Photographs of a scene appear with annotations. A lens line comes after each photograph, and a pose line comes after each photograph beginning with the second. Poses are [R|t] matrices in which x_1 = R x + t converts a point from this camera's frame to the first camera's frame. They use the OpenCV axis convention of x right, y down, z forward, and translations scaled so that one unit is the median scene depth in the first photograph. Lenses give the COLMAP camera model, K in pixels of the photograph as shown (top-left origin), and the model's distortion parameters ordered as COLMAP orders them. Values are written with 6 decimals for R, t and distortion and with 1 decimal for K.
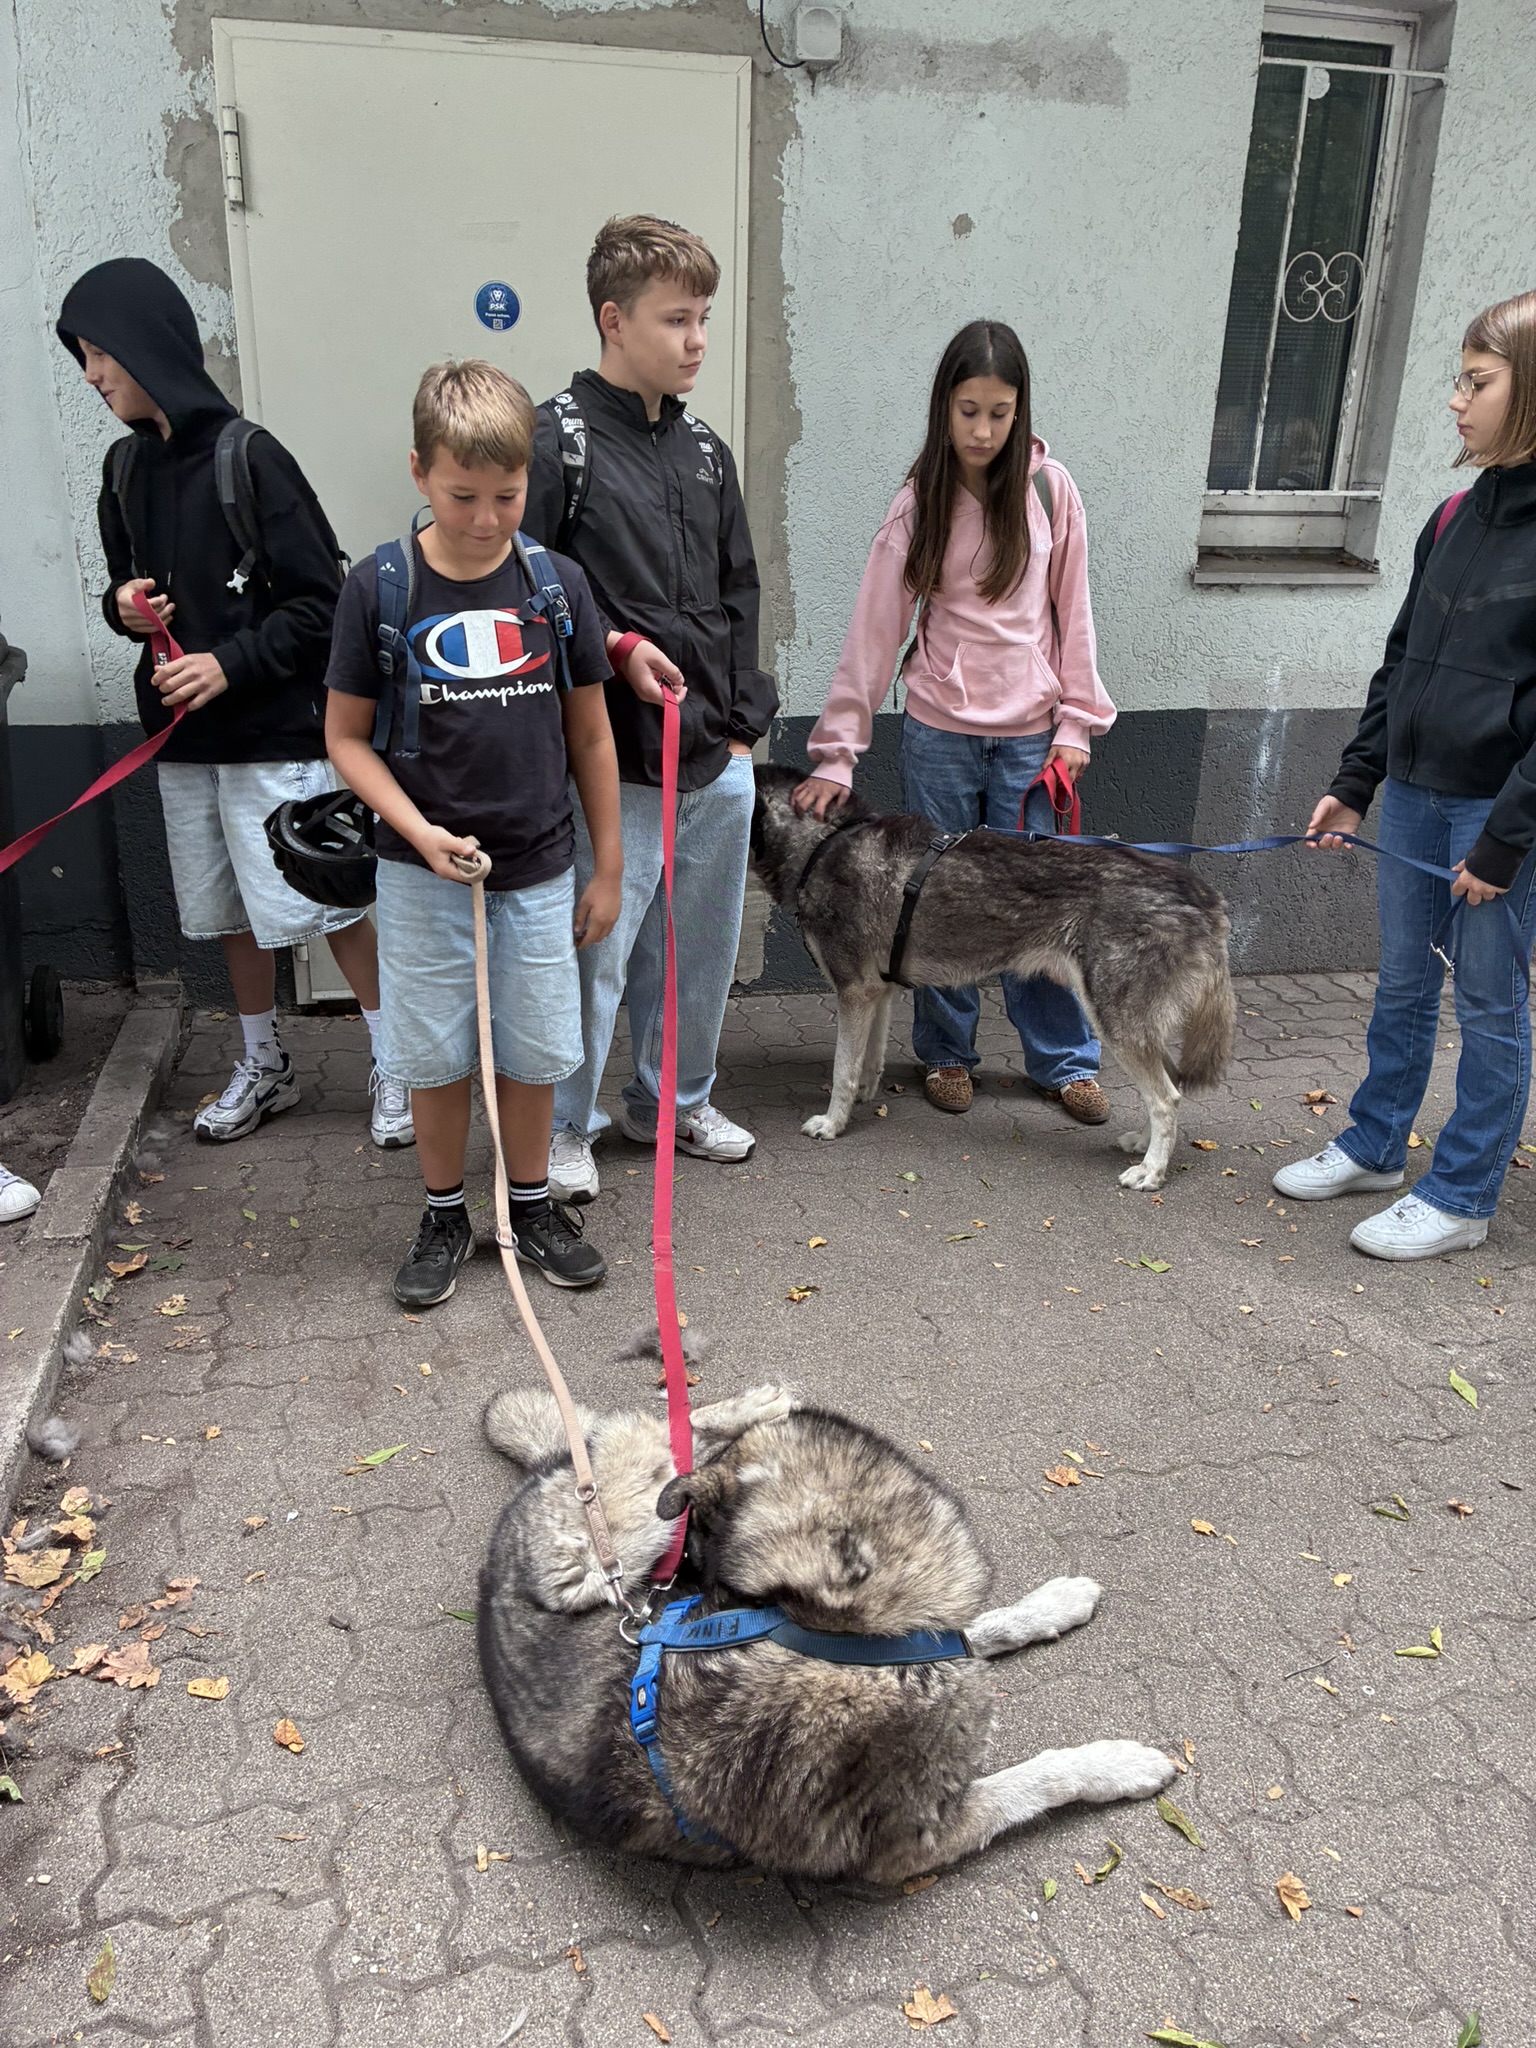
lens RADIAL K [[1532.5, 0, 760.5], [0, 1532.5, 1039.5], [0, 0, 1]] dist [0.033372, -0.034822]
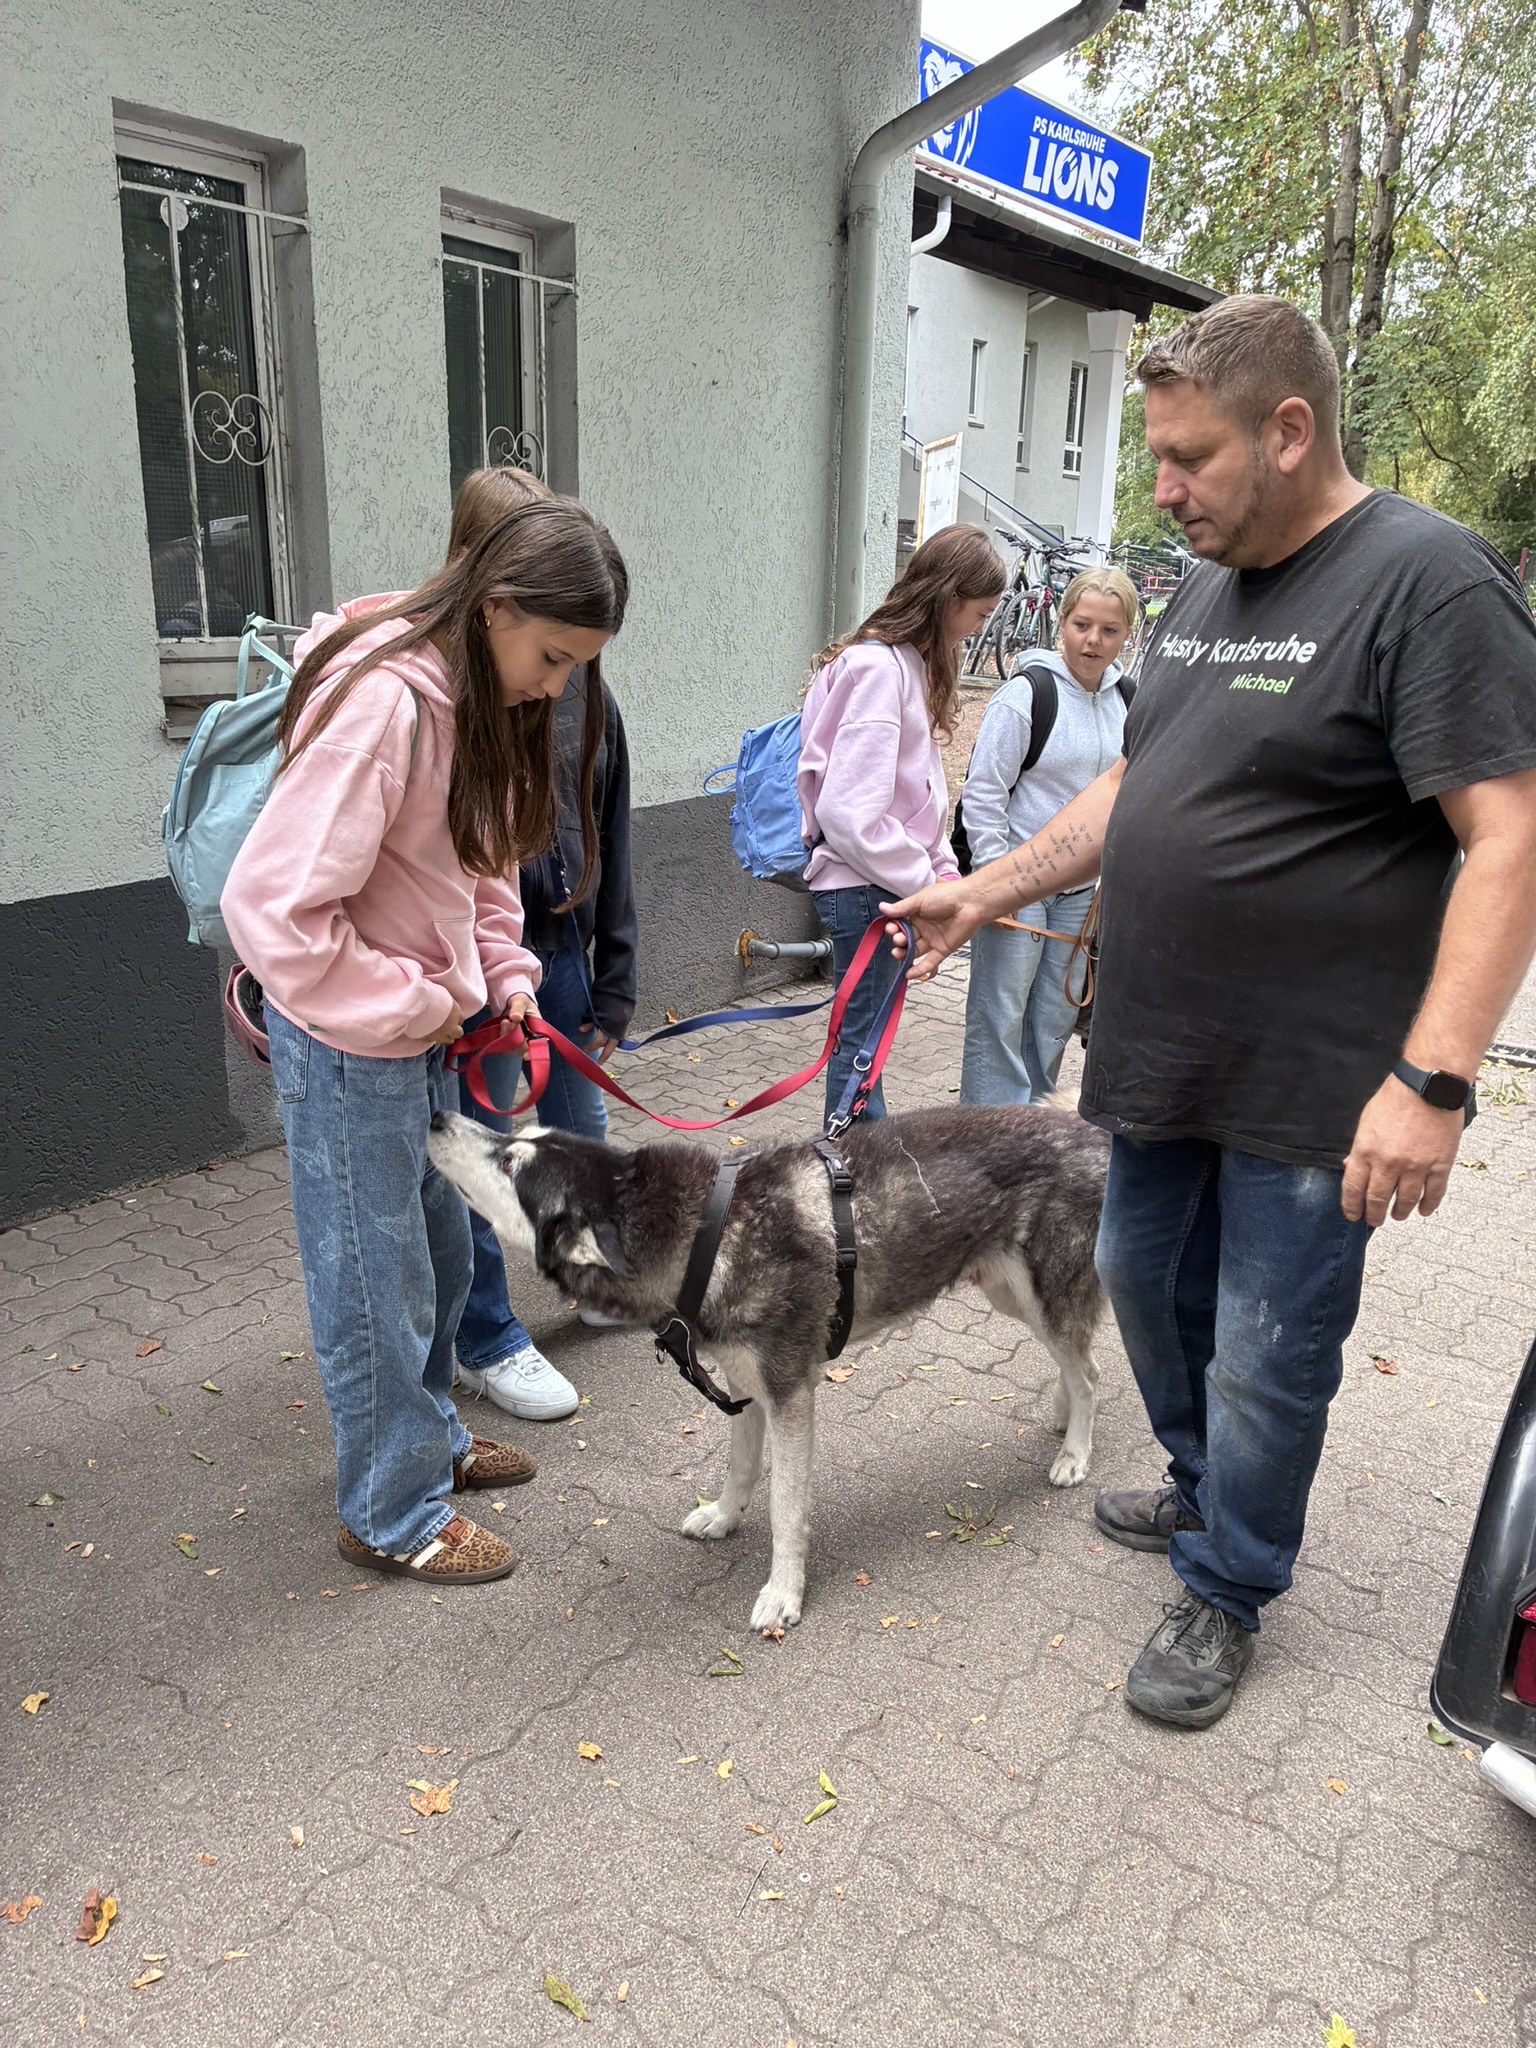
lens RADIAL K [[1532.5, 0, 771.2], [0, 1532.5, 1068.3], [0, 0, 1]] dist [0.033372, -0.034822]
pose [[0.748313, -0.208974, 0.629569, -0.073494], [0.233144, 0.971386, 0.045316, -0.071107], [-0.621025, 0.112870, 0.775622, 0.101841]]
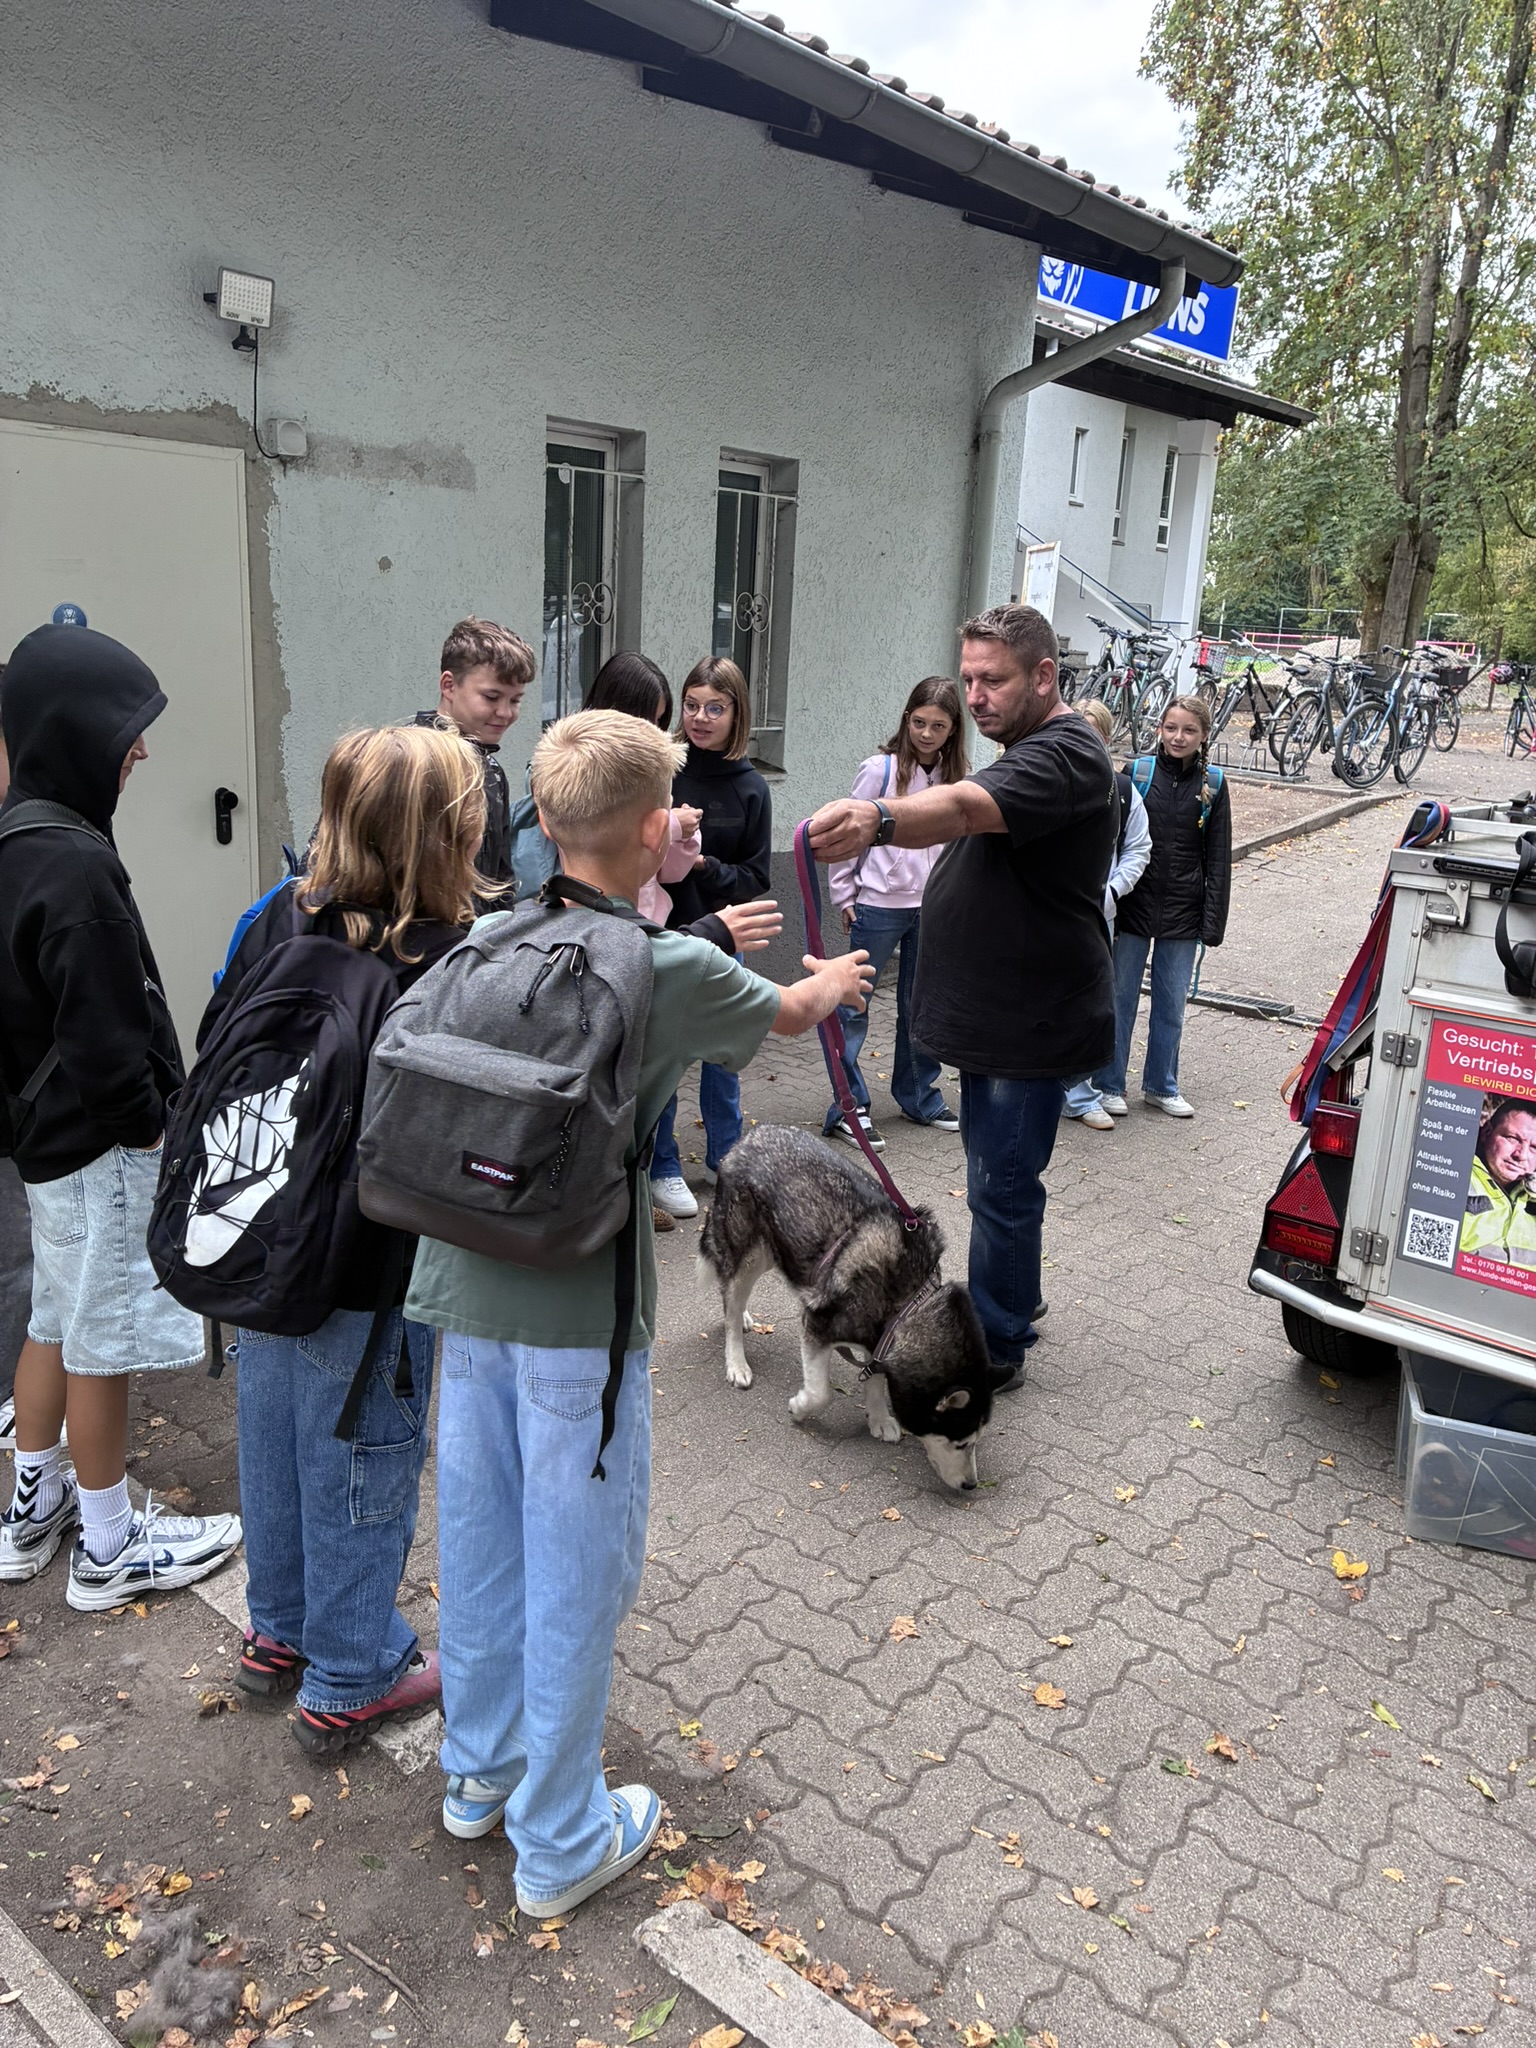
lens RADIAL K [[1532.5, 0, 774.7], [0, 1532.5, 1014.1], [0, 0, 1]] dist [0.033372, -0.034822]
pose [[0.786859, -0.140860, 0.600842, -0.484185], [0.191710, 0.981226, -0.021025, -0.024818], [-0.586600, 0.131731, 0.799091, -0.276000]]
